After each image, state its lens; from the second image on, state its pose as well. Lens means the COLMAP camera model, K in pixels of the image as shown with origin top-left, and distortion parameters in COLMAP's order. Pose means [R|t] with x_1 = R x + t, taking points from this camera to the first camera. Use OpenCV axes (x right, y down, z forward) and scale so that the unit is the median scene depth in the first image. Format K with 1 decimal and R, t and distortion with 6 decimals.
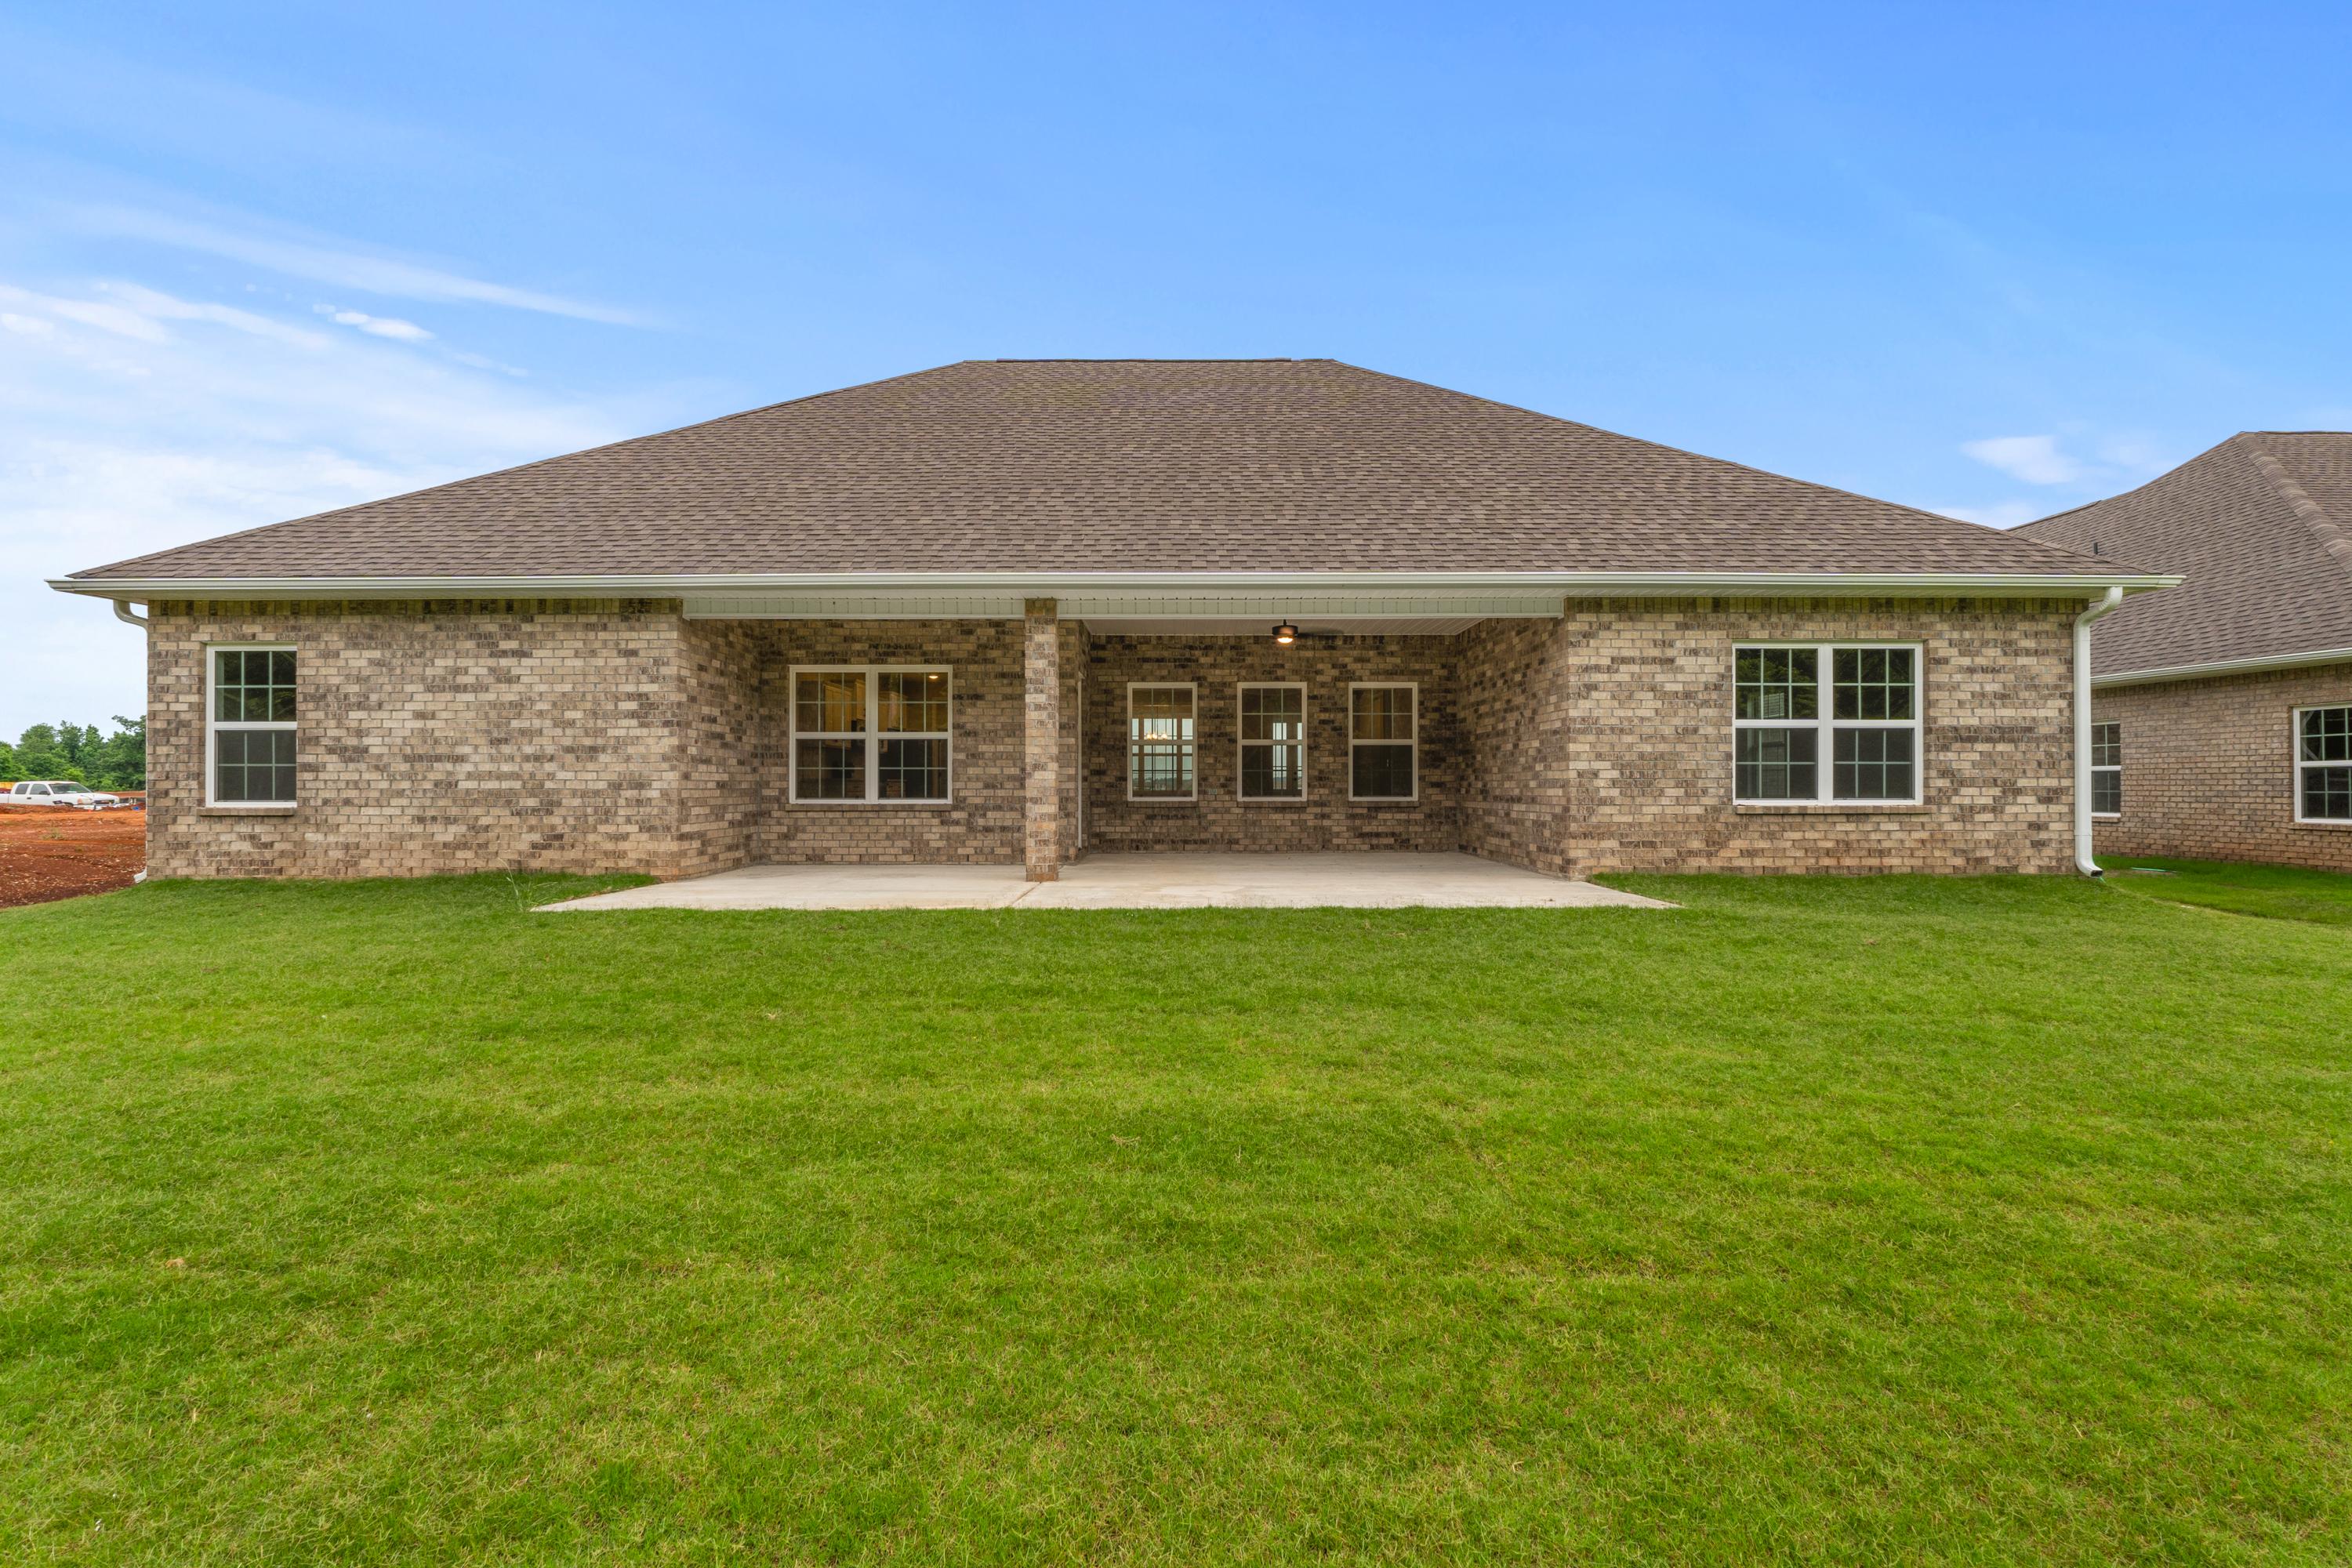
lens RADIAL K [[992.5, 0, 1168.2], [0, 992.5, 781.4], [0, 0, 1]] dist [-0.007835, -0.000392]
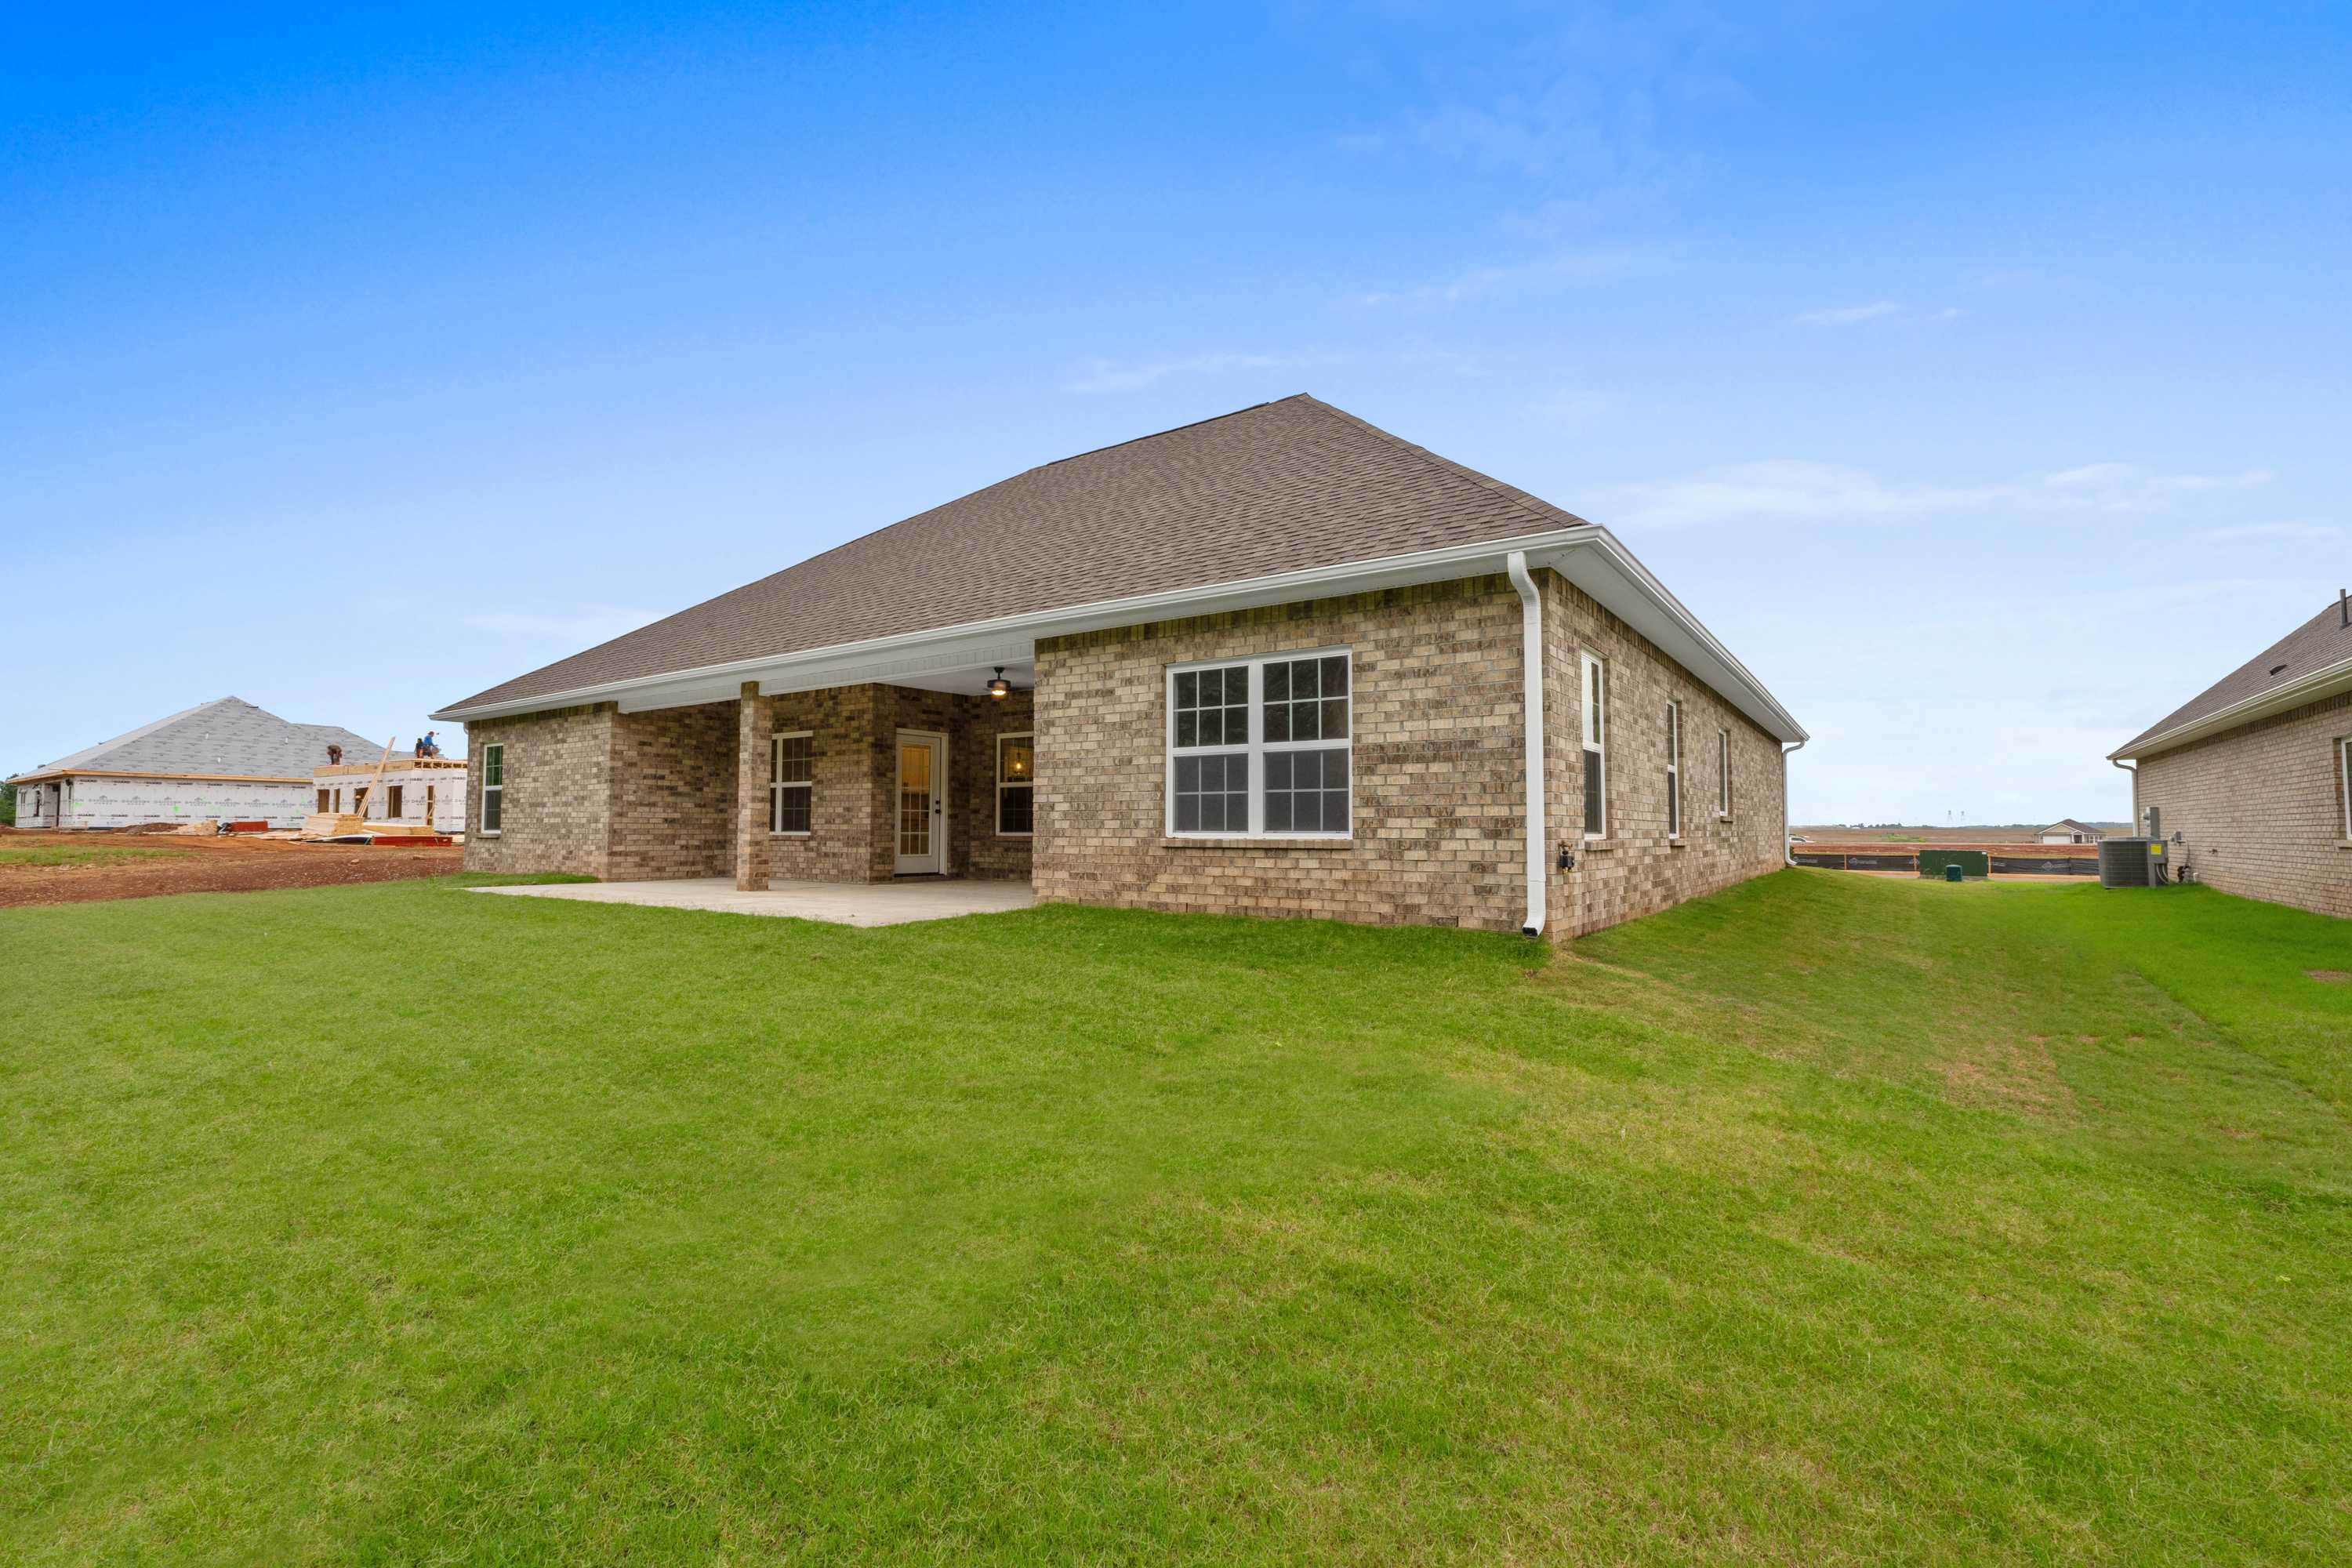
lens RADIAL K [[992.5, 0, 1164.0], [0, 992.5, 781.3], [0, 0, 1]] dist [-0.007835, -0.000392]
pose [[0.823477, -0.025461, -0.566778, 1.116468], [-0.000726, 0.998944, -0.045929, 0.013551], [0.567349, 0.038233, 0.822589, 0.212811]]
